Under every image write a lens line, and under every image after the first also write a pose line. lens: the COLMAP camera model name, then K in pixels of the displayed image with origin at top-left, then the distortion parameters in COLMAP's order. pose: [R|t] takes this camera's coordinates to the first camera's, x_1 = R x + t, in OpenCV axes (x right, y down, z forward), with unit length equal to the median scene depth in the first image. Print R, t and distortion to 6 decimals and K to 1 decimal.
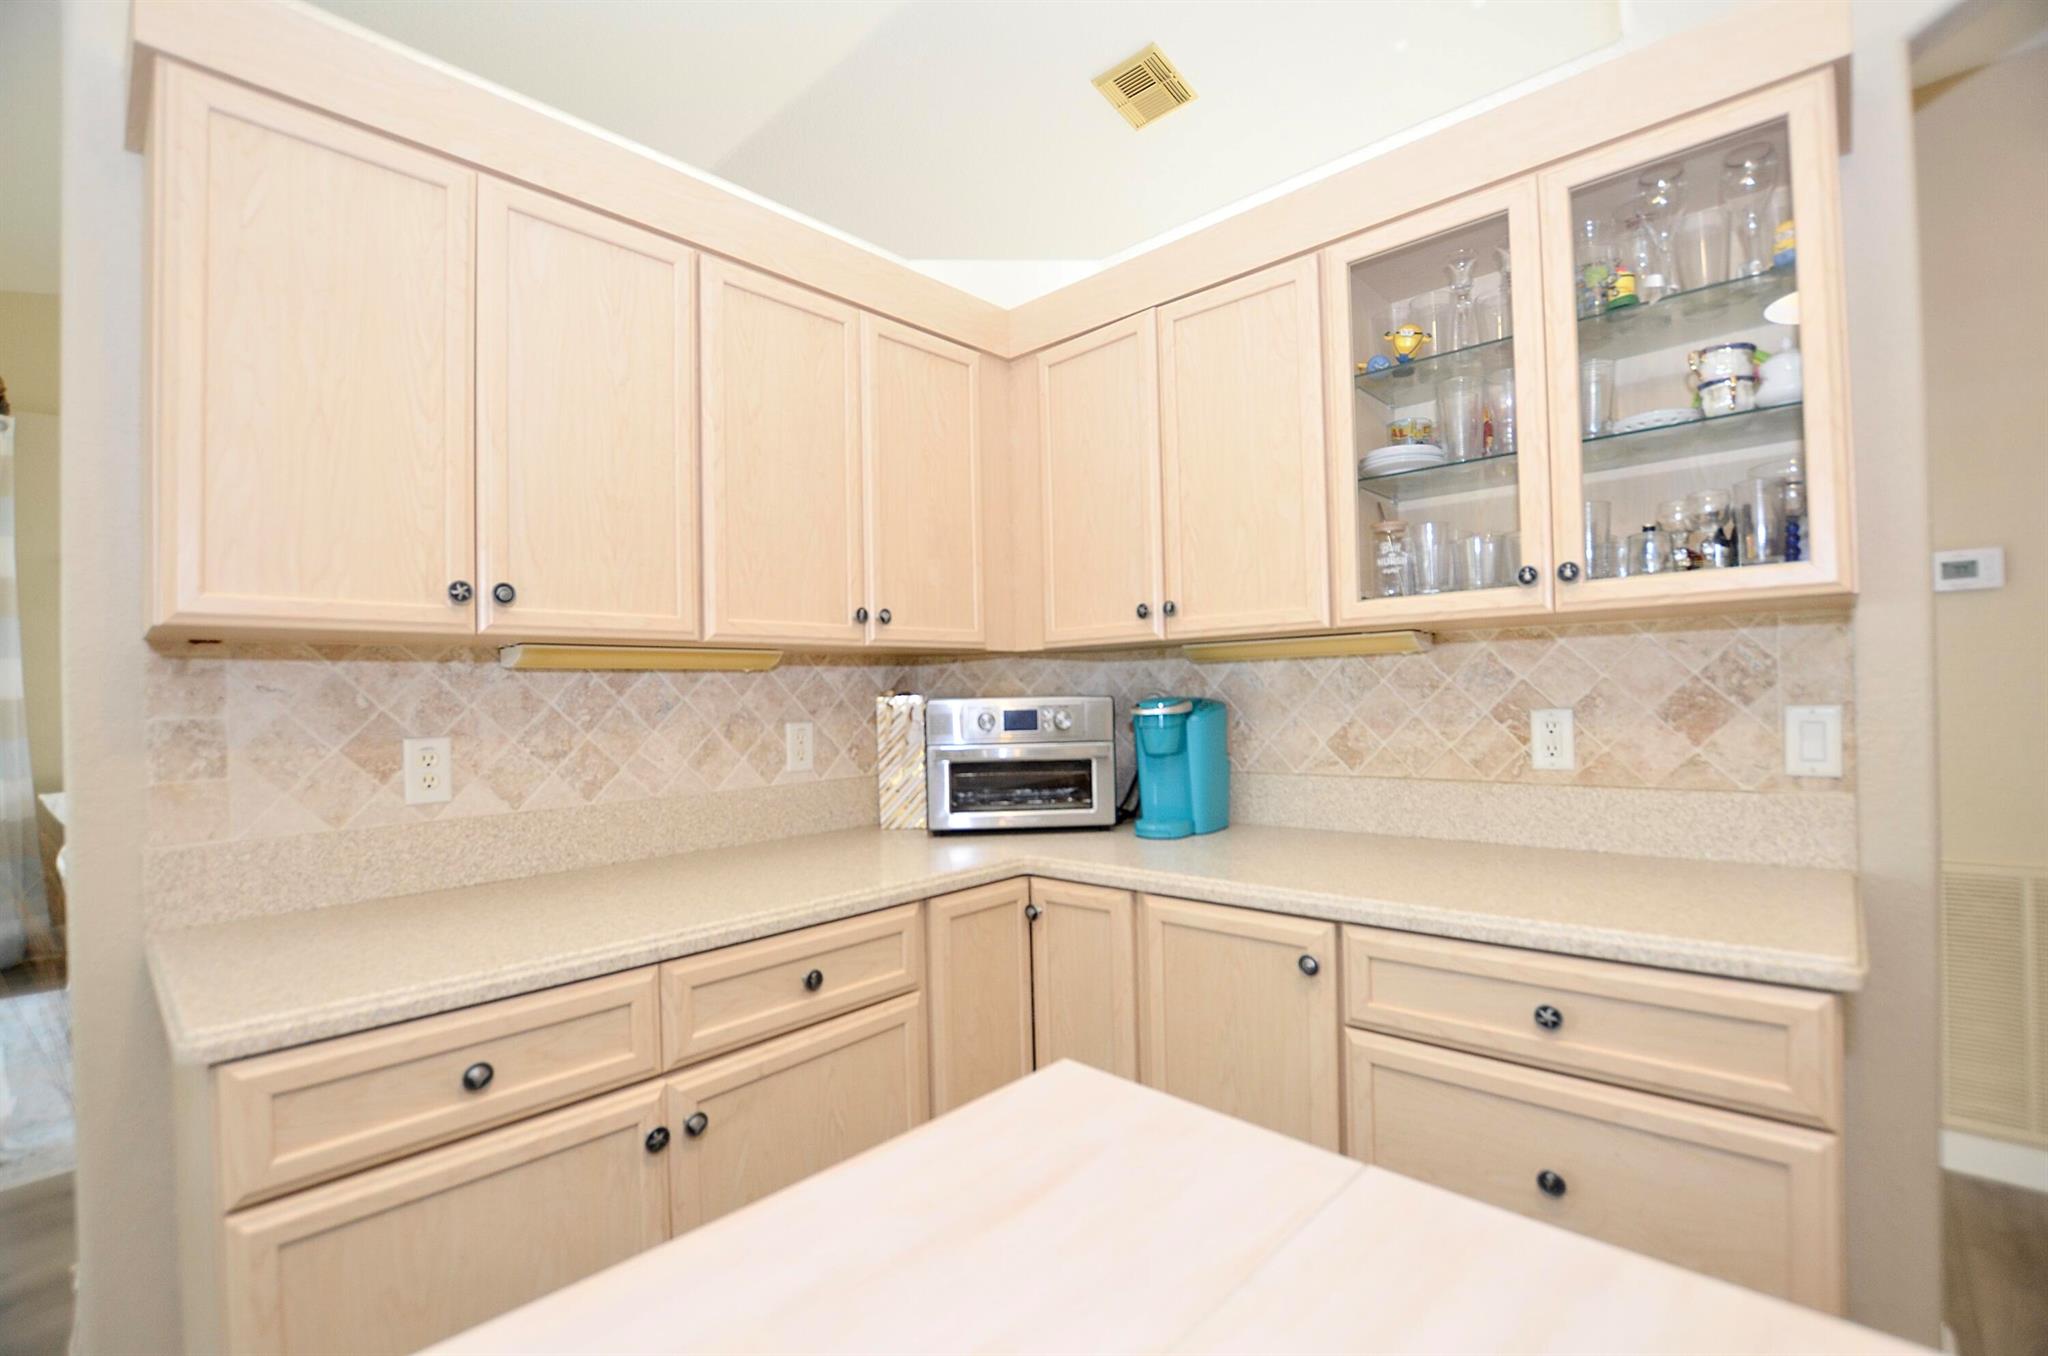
lens RADIAL K [[904.4, 0, 1013.6], [0, 904.4, 686.0], [0, 0, 1]] dist [-0.033608, 0.006019]
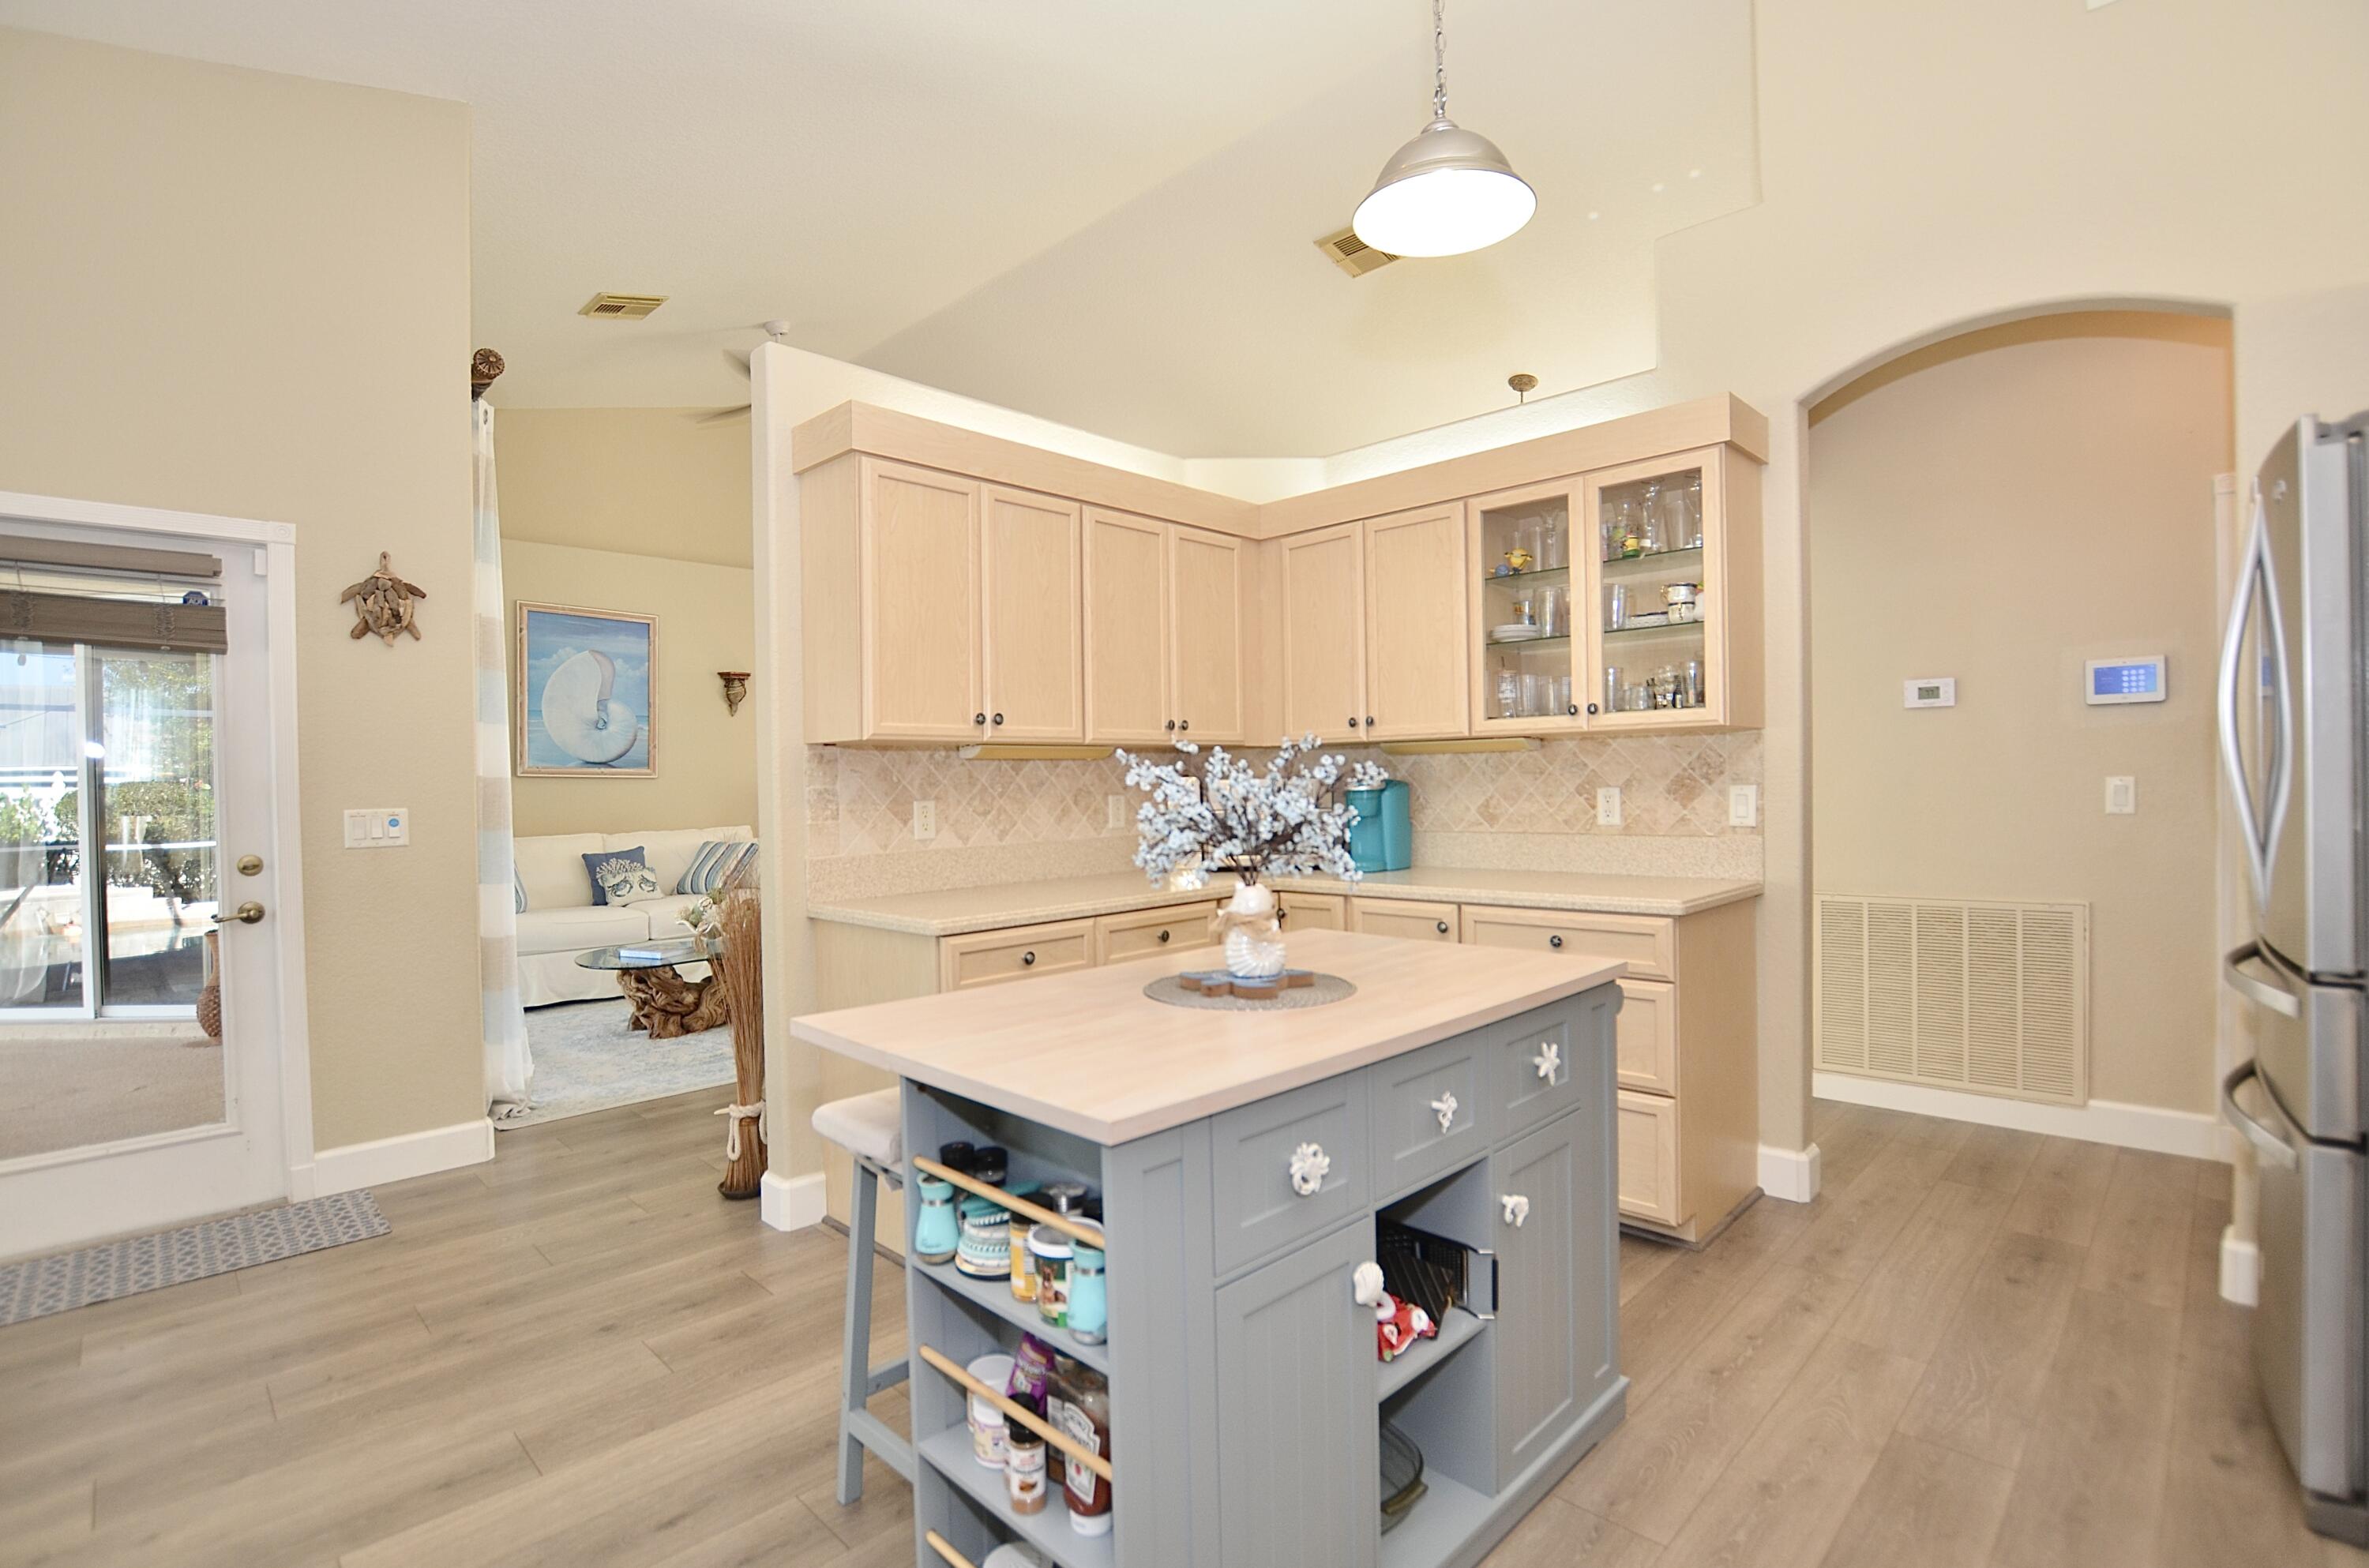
lens RADIAL K [[1046.1, 0, 1172.5], [0, 1046.1, 793.2], [0, 0, 1]] dist [-0.033608, 0.006019]
pose [[0.999454, 0.005634, -0.032561, -0.119908], [-0.004845, 0.999693, 0.024280, -0.005306], [0.032687, -0.024109, 0.999175, -0.903674]]
